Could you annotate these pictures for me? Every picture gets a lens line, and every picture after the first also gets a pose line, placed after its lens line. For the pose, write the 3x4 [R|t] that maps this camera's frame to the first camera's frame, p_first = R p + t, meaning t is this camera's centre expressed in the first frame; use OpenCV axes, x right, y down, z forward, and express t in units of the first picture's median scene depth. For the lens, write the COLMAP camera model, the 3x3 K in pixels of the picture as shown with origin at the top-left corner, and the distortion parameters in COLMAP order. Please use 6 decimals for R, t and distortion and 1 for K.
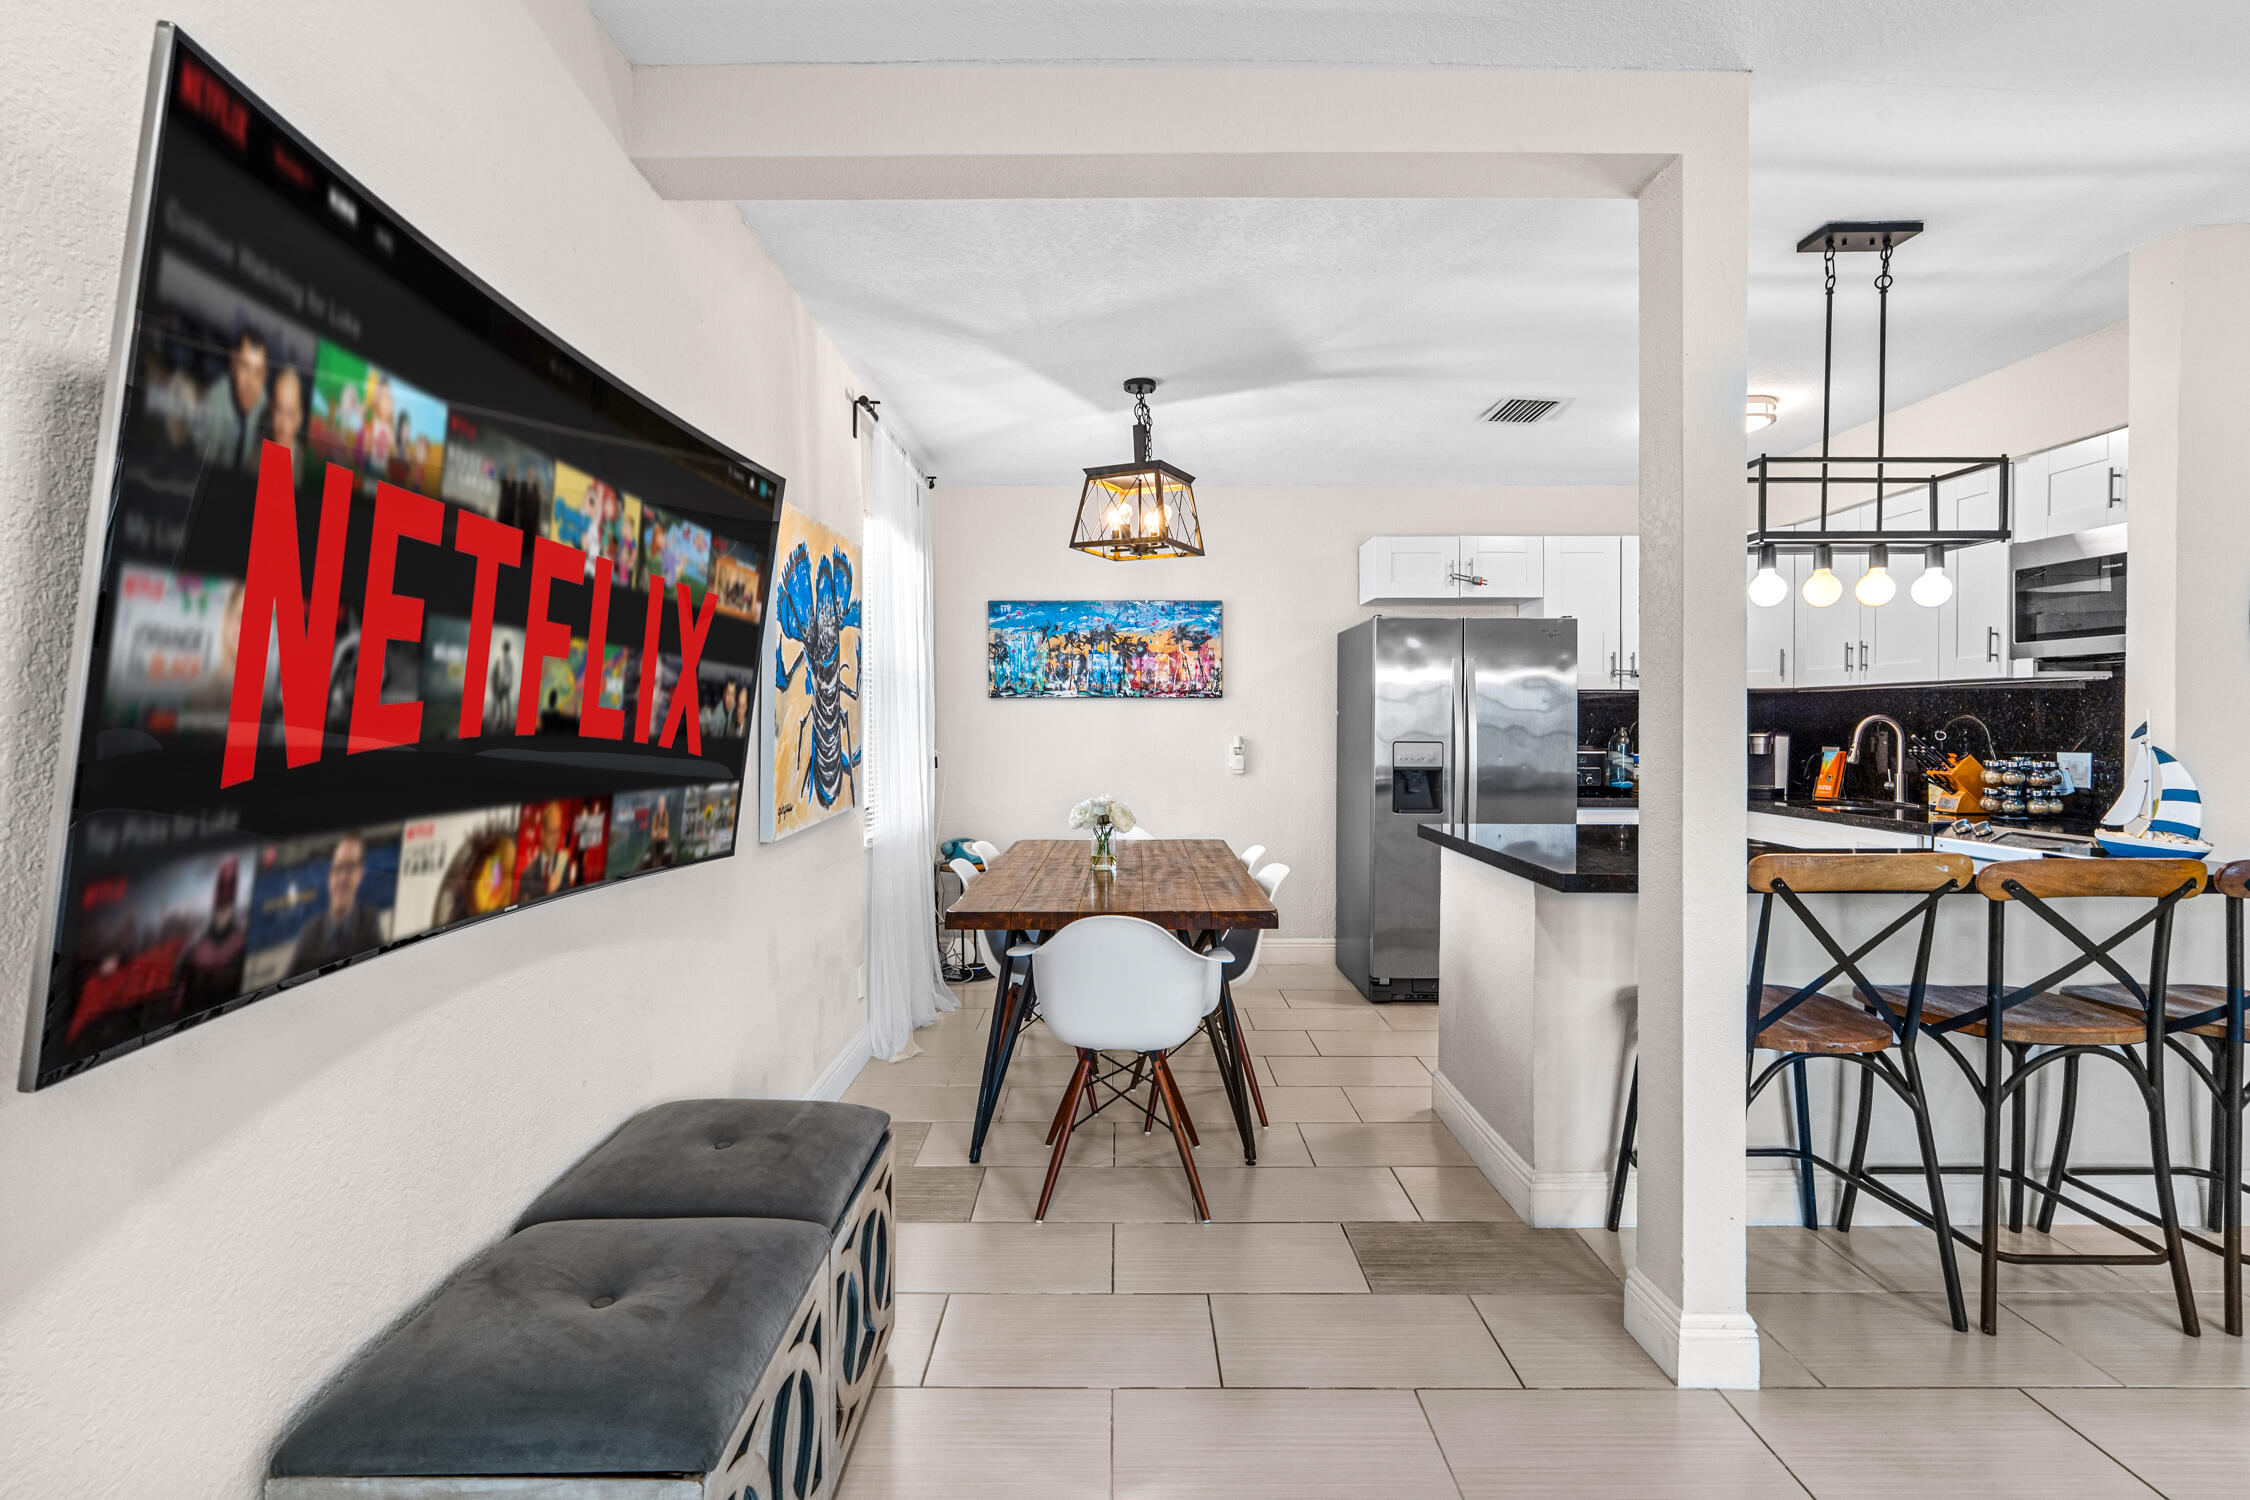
lens RADIAL K [[1017.7, 0, 1123.9], [0, 1017.7, 723.7], [0, 0, 1]] dist [-0.011176, 0.006684]
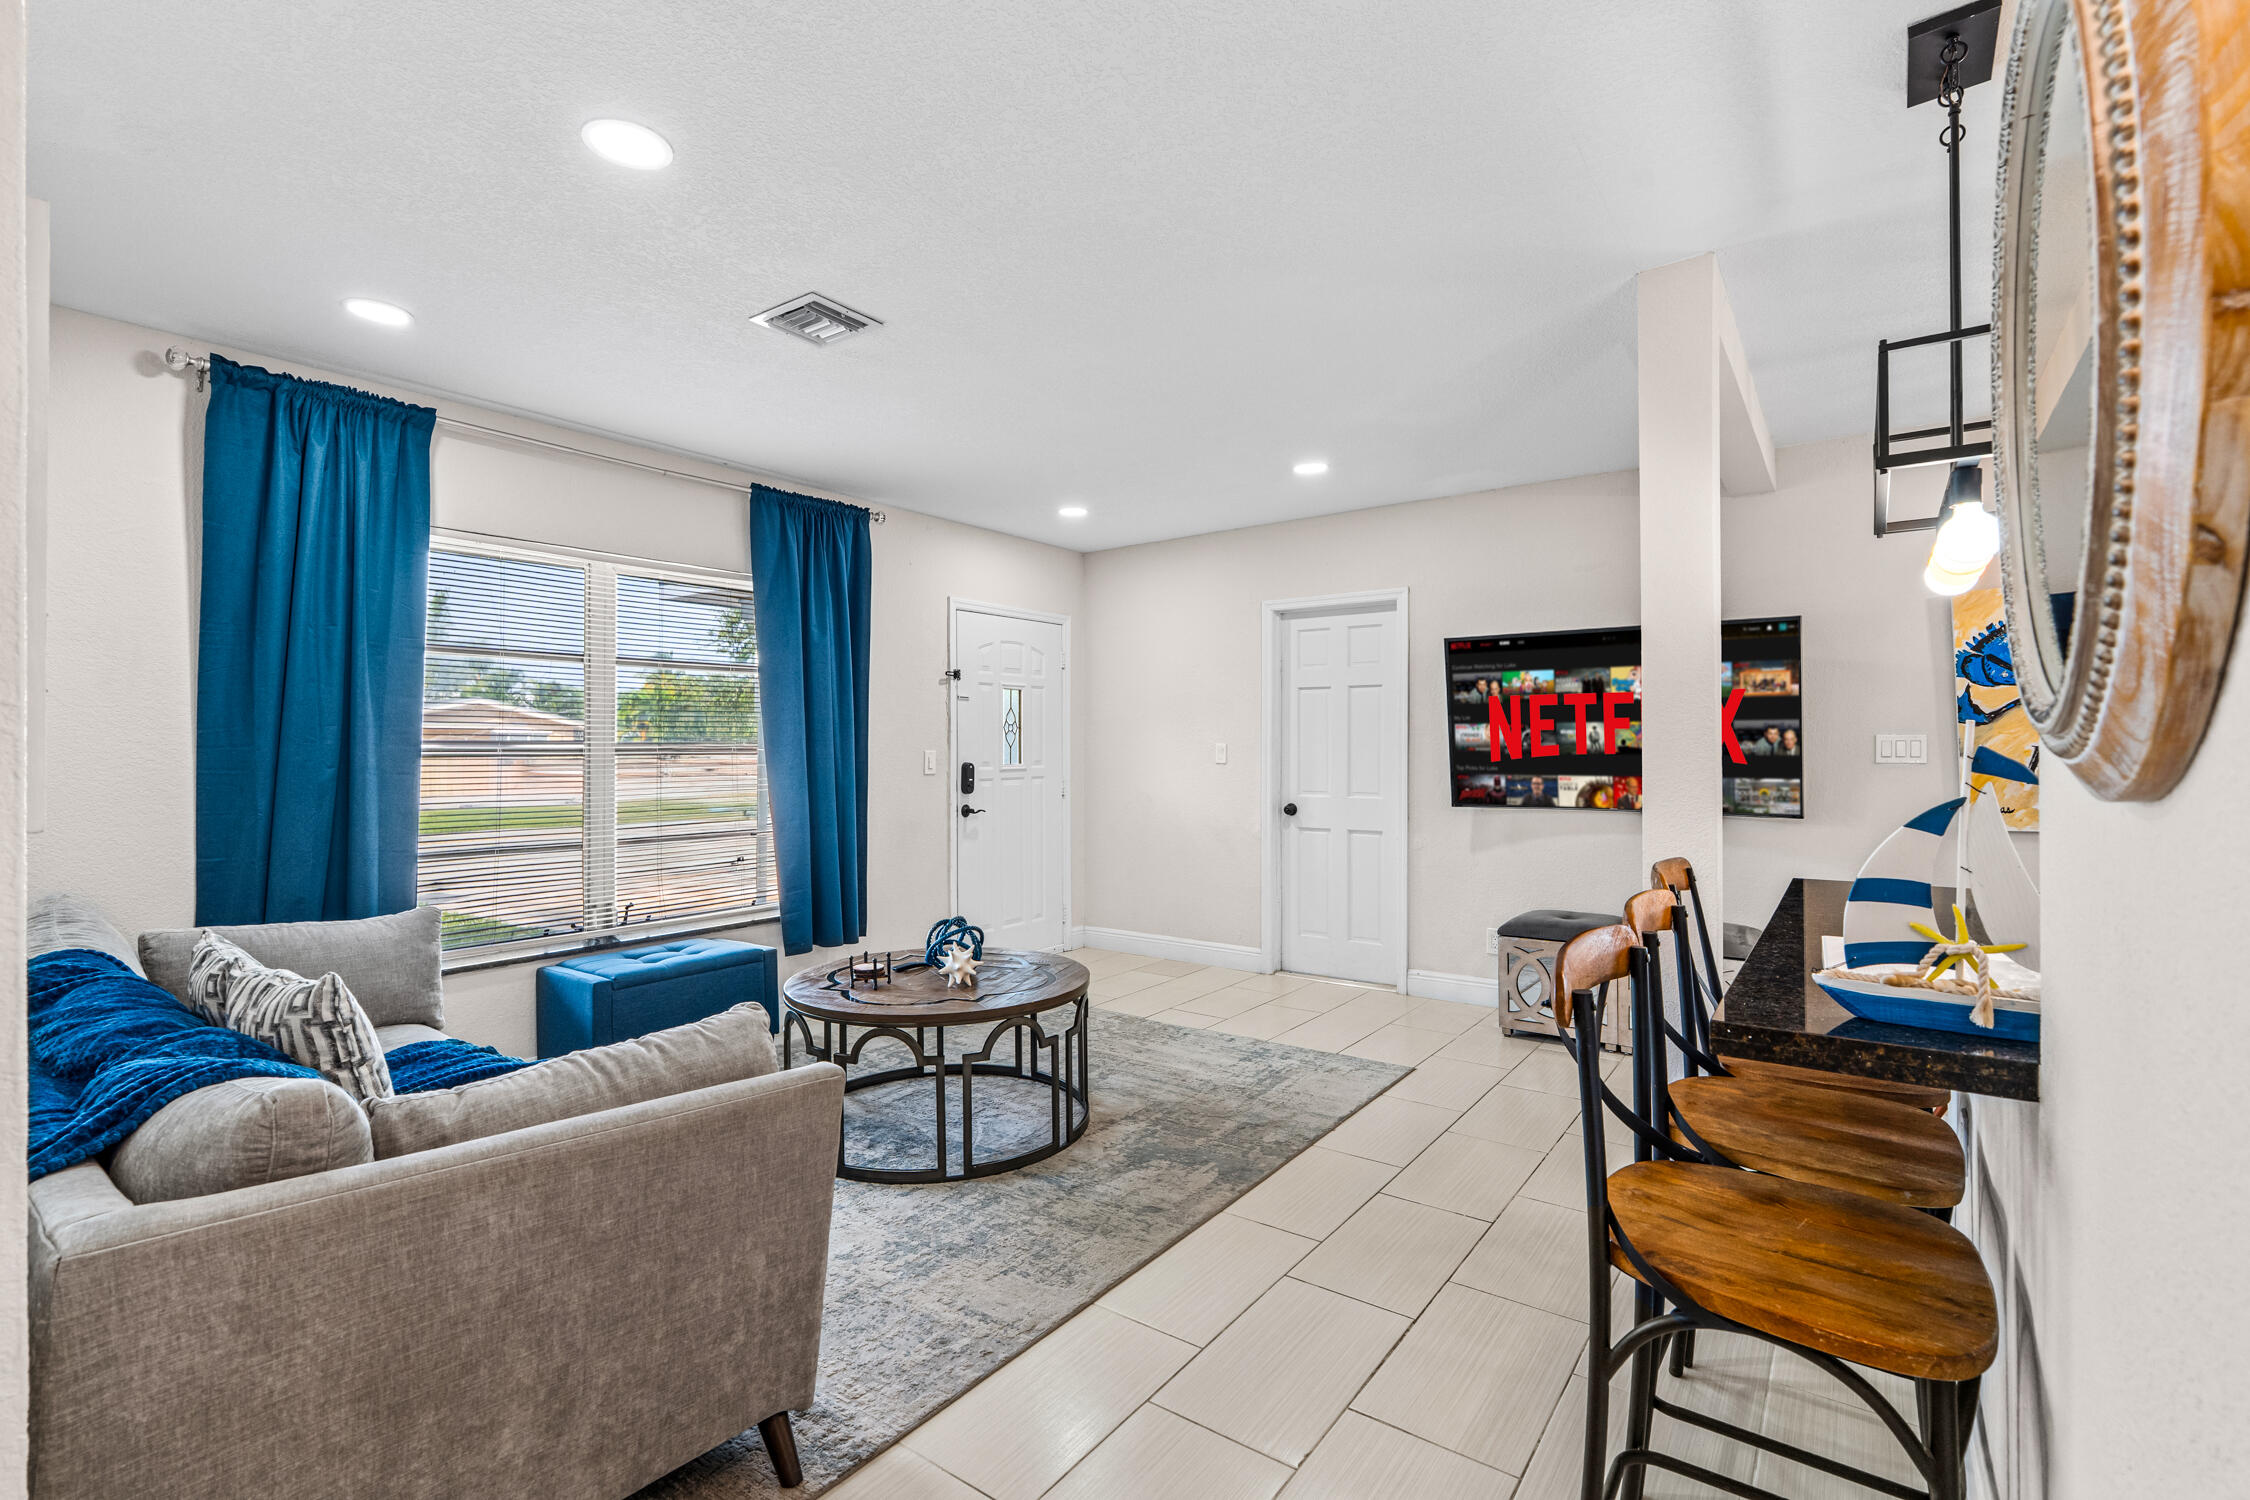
lens RADIAL K [[1017.7, 0, 1123.2], [0, 1017.7, 773.9], [0, 0, 1]] dist [-0.011176, 0.006684]
pose [[-0.592989, 0.019662, -0.804971, 1.068563], [0.003666, 0.999757, 0.021719, -0.000166], [0.805203, 0.009928, -0.592917, 0.618936]]
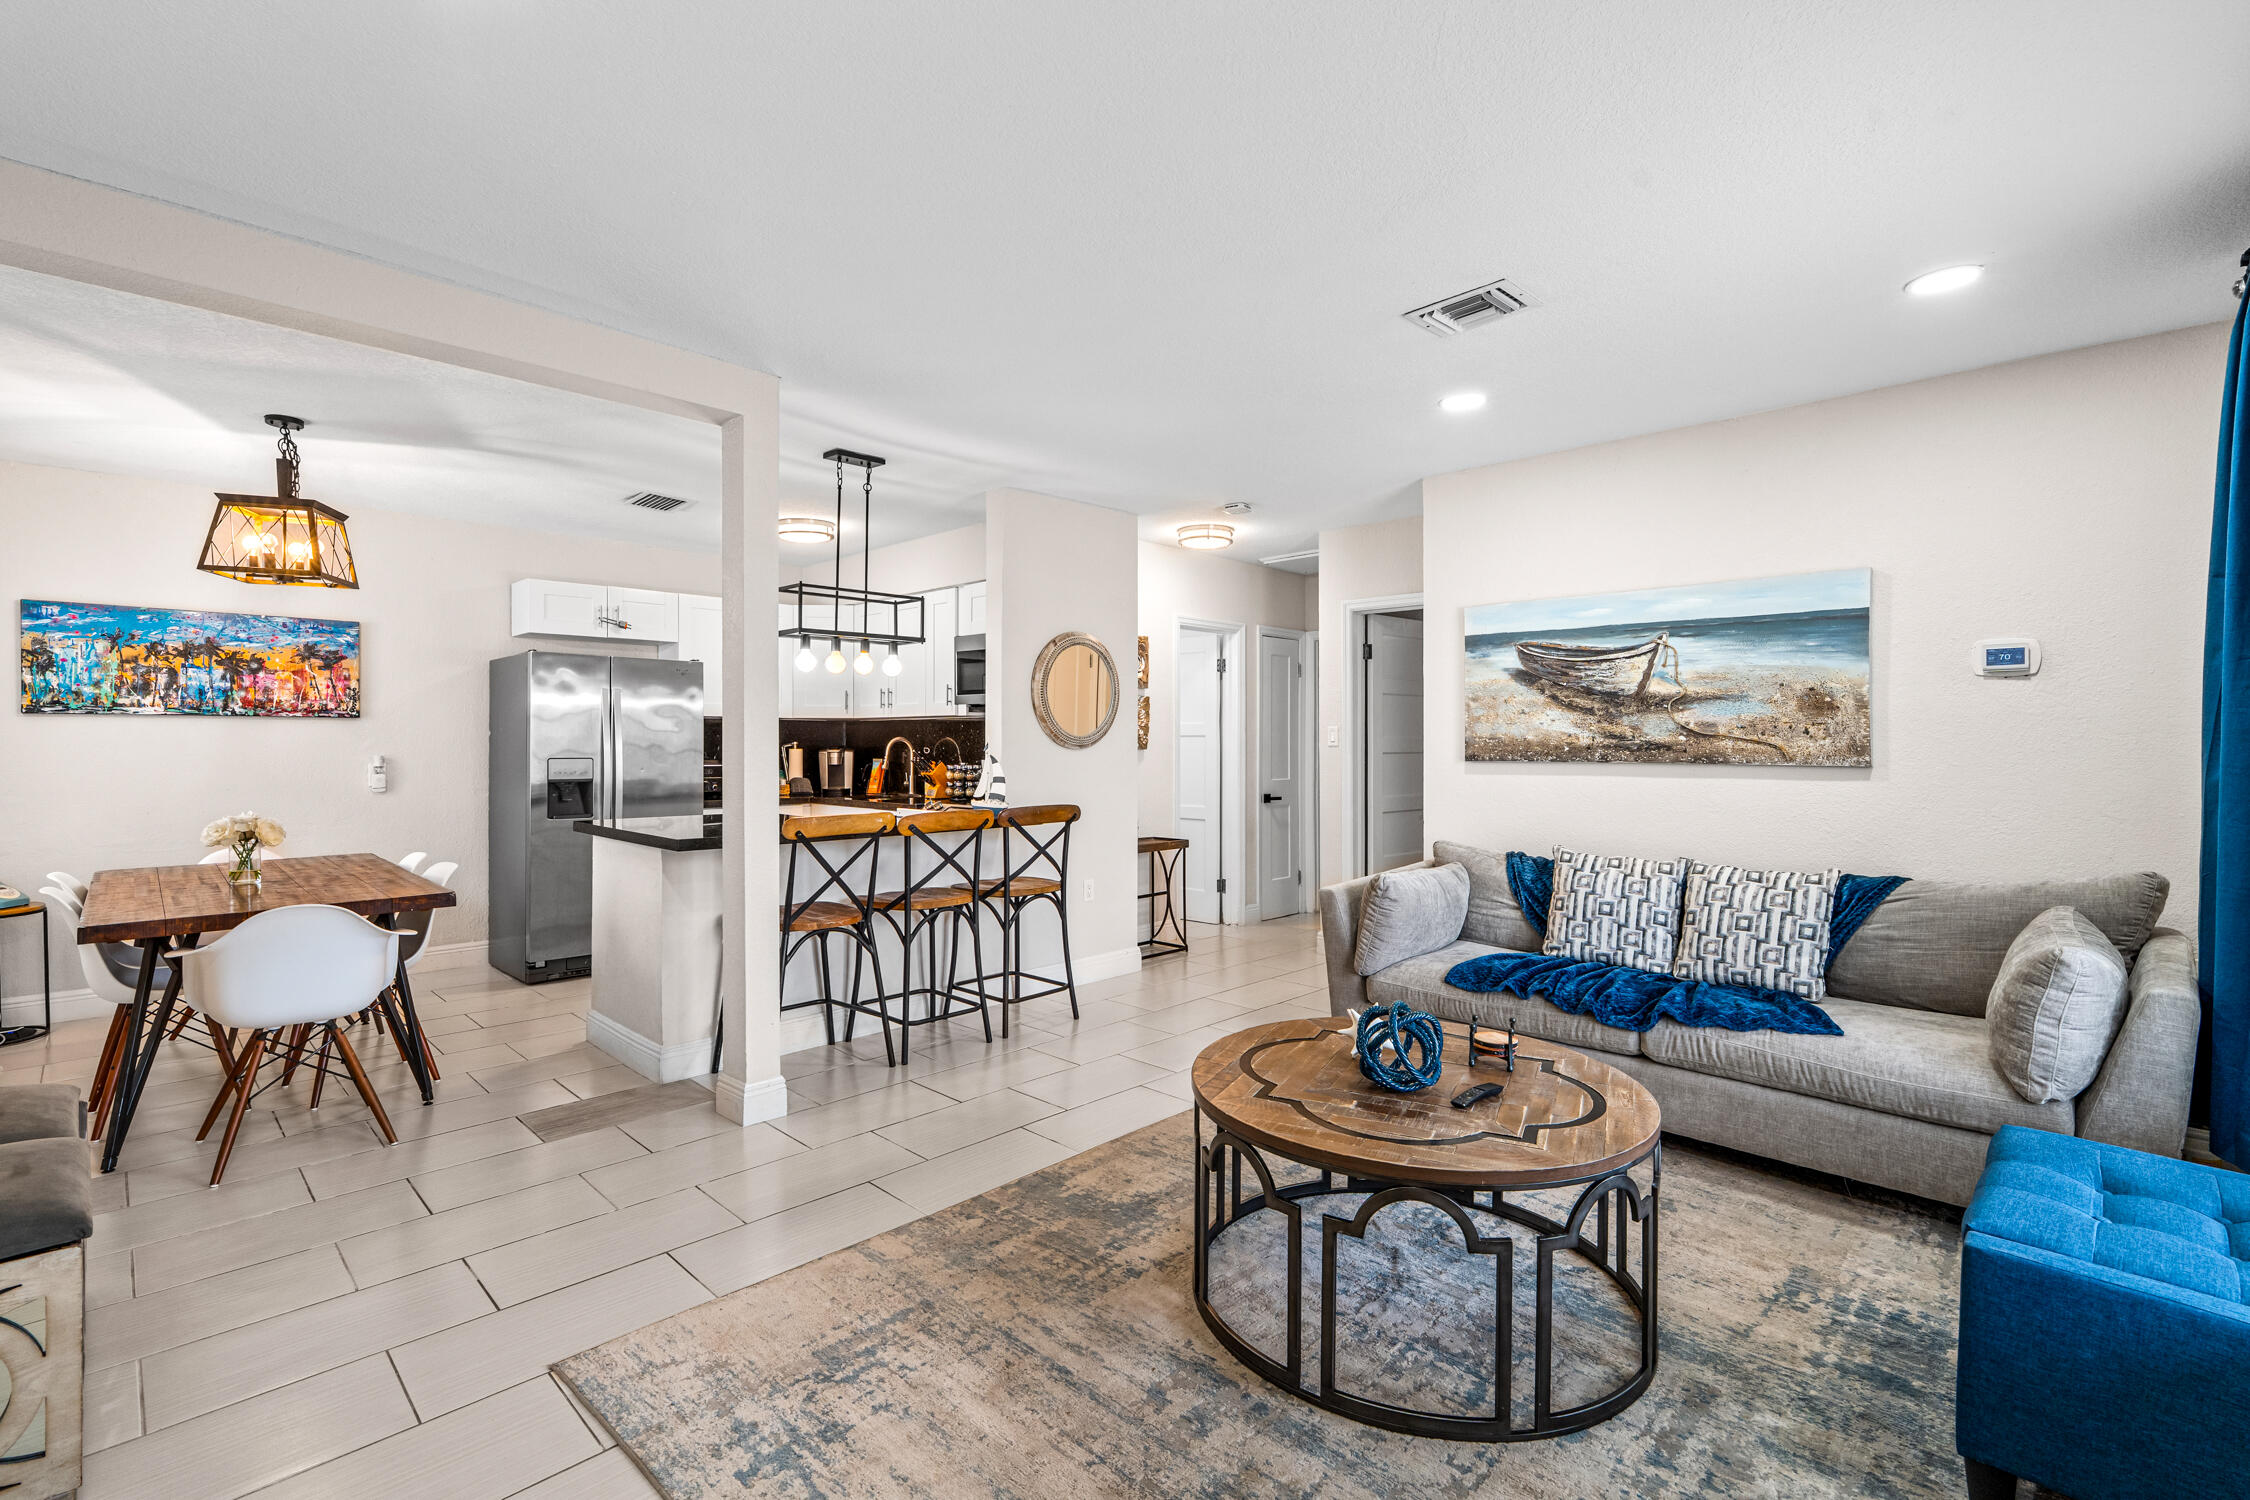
lens RADIAL K [[1017.7, 0, 1119.6], [0, 1017.7, 748.8], [0, 0, 1]] dist [-0.011176, 0.006684]
pose [[0.707019, -0.005328, 0.707175, -0.114754], [0.000270, 0.999974, 0.007265, -0.002216], [-0.707195, -0.004945, 0.707002, -0.350481]]
